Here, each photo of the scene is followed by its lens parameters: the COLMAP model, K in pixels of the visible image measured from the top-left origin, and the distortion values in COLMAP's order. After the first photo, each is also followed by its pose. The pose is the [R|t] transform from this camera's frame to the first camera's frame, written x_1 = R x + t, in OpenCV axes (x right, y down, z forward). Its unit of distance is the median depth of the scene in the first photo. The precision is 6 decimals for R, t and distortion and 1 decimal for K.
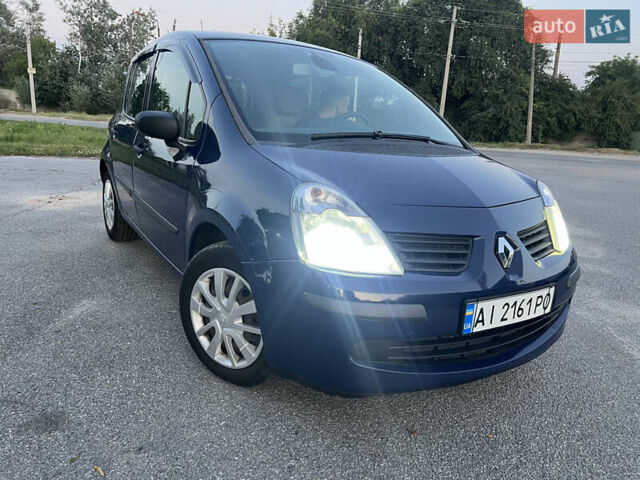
lens RADIAL K [[482.9, 0, 326.2], [0, 482.9, 242.6], [0, 0, 1]] dist [0.057492, -0.067659]
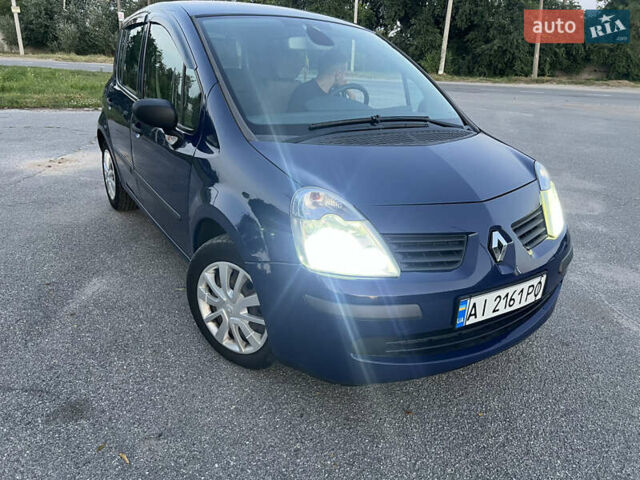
lens RADIAL K [[484.3, 0, 322.1], [0, 484.3, 239.6], [0, 0, 1]] dist [0.059325, -0.070789]
pose [[0.999781, -0.017829, -0.010961, 0.003687], [0.019074, 0.991768, 0.126622, -0.119720], [0.008613, -0.126803, 0.991891, -0.027222]]
